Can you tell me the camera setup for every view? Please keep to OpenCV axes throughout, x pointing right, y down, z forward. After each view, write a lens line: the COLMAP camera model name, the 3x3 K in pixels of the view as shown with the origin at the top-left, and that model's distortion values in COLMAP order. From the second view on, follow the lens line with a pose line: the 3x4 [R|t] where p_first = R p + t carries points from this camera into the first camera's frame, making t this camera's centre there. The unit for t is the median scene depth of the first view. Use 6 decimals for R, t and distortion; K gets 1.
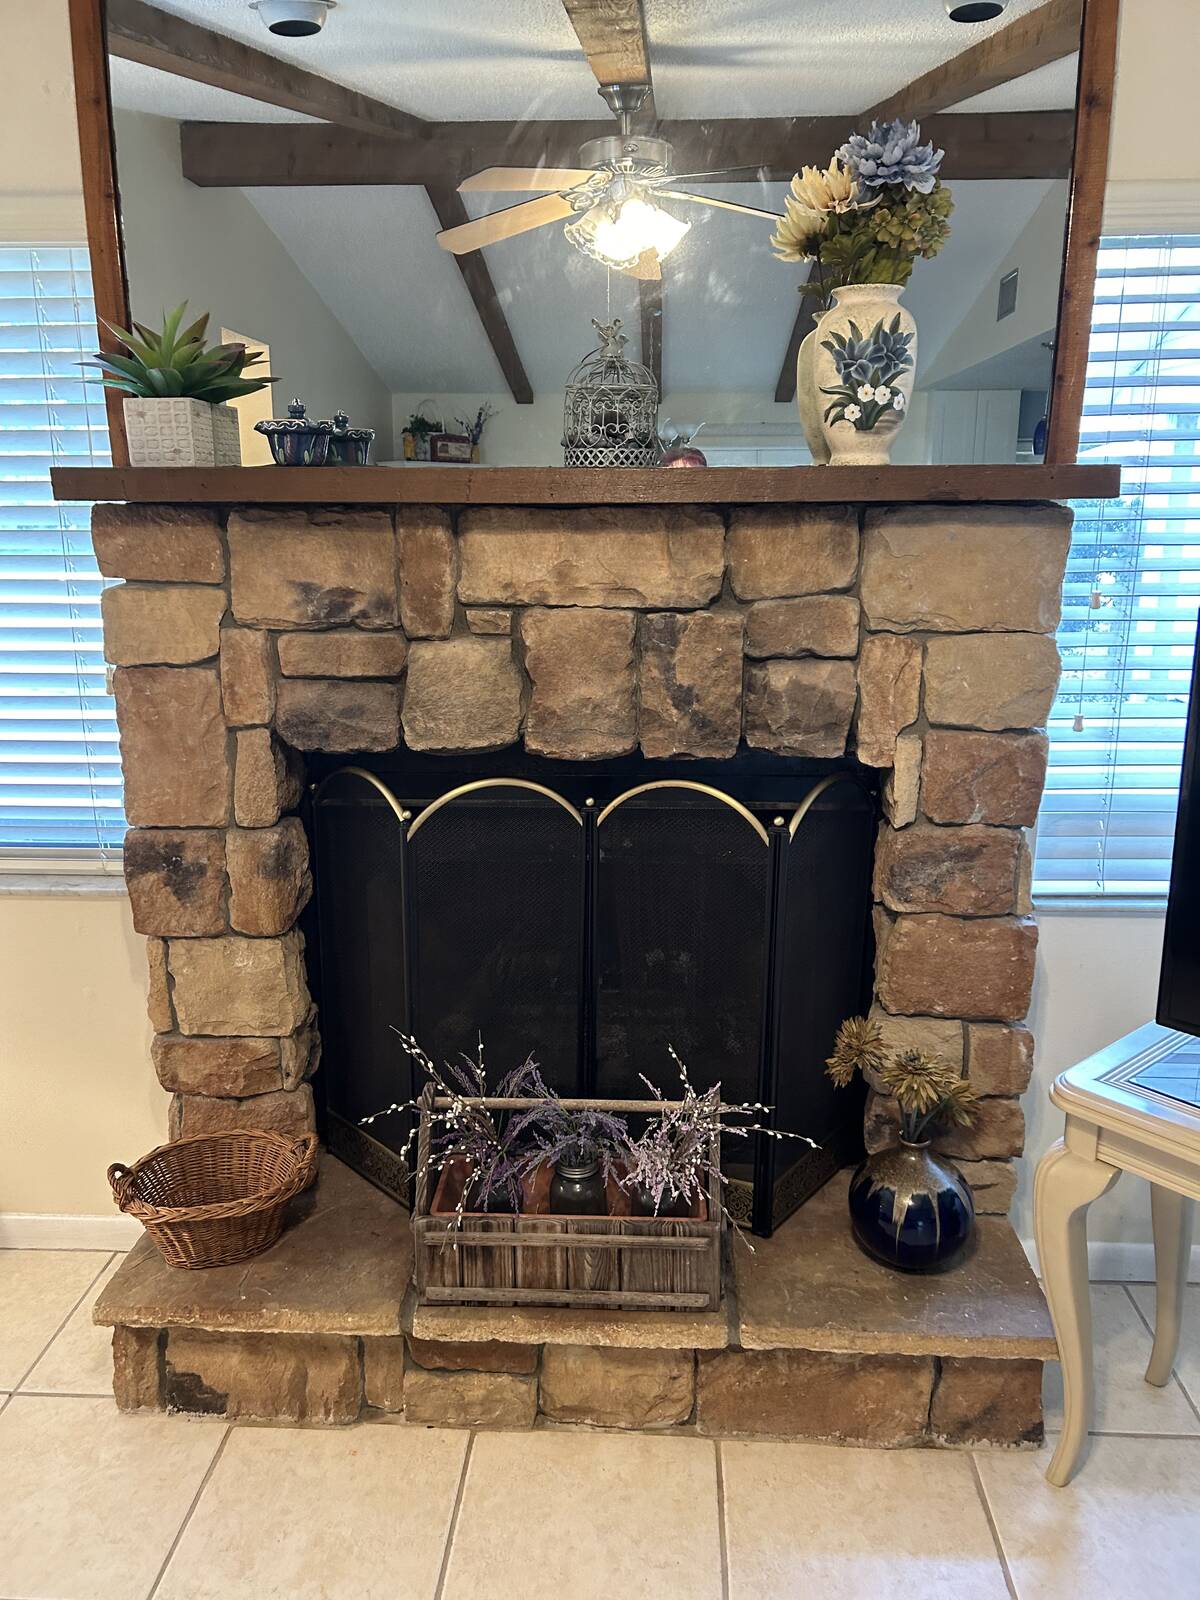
lens RADIAL K [[1196.3, 0, 600.0], [0, 1196.3, 800.0], [0, 0, 1]] dist [0.060707, -0.069298]
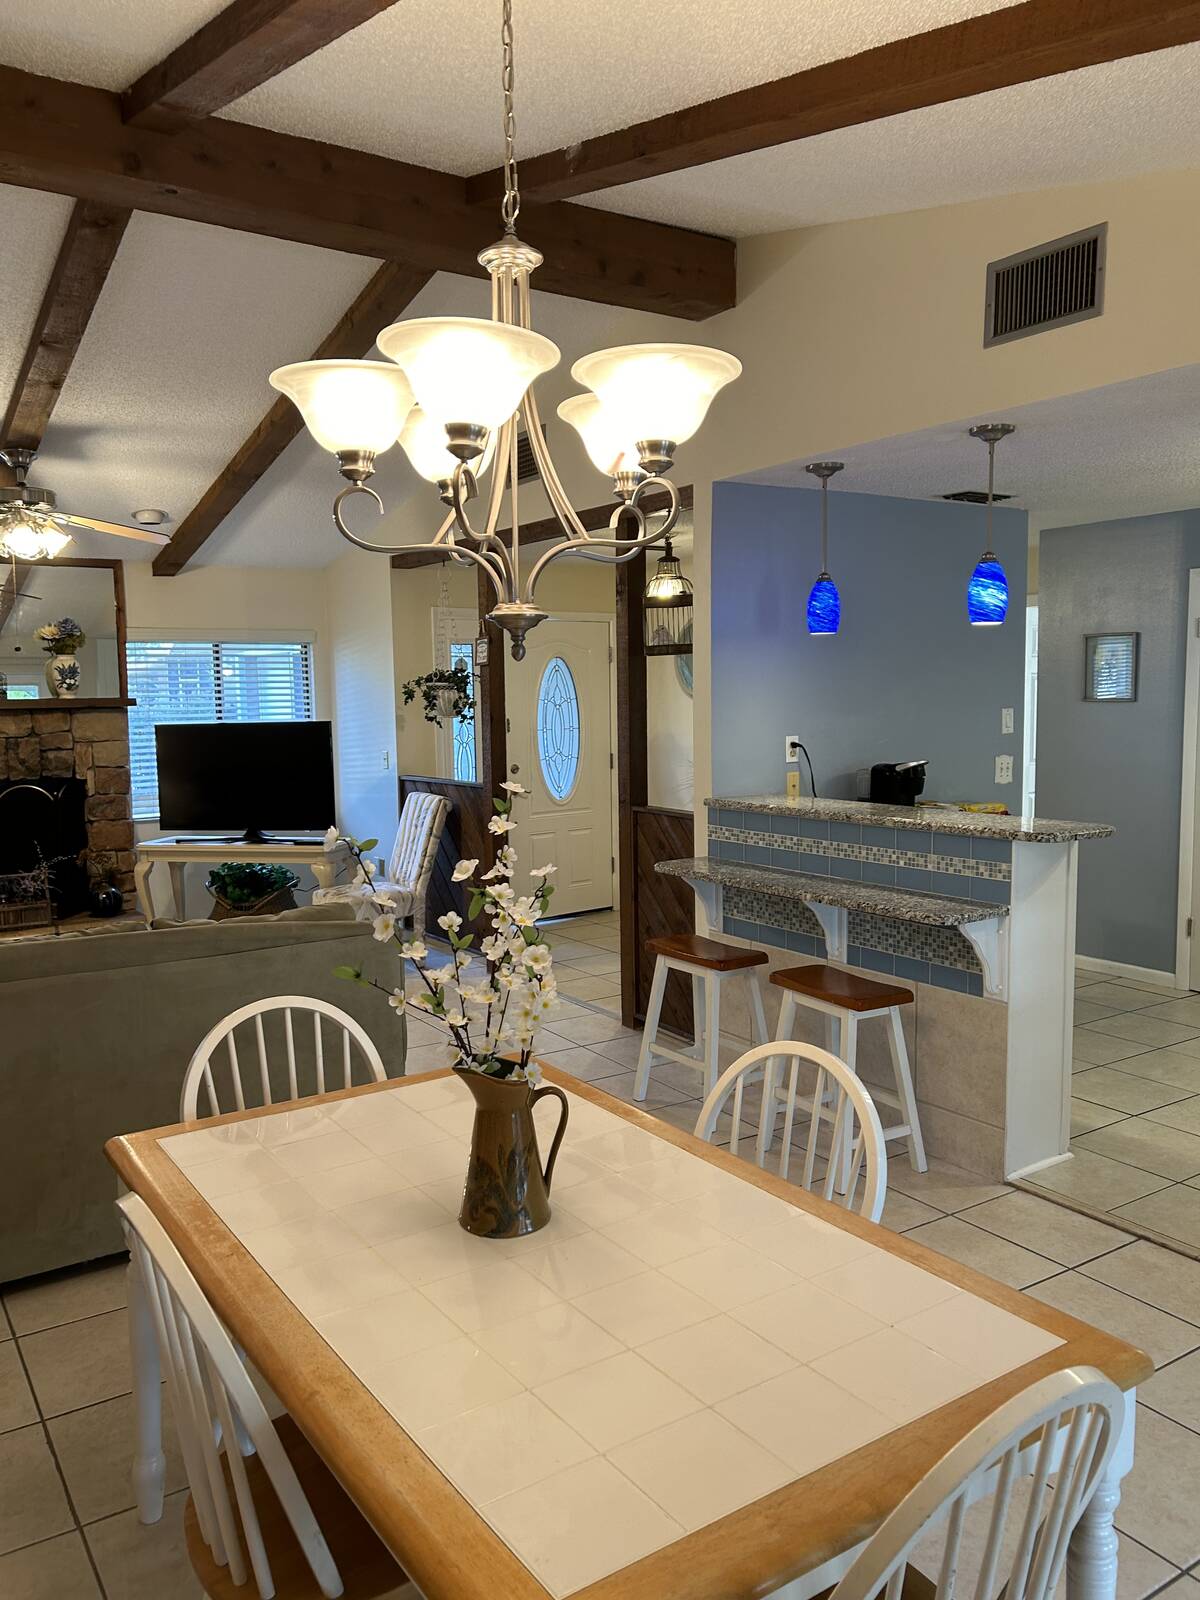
lens RADIAL K [[1189.0, 0, 579.2], [0, 1189.0, 803.8], [0, 0, 1]] dist [0.040967, -0.060566]
pose [[0.810546, -0.062205, 0.582362, -0.666964], [0.153963, 0.982002, -0.109397, 0.680746], [-0.565076, 0.178334, 0.805535, -2.775383]]
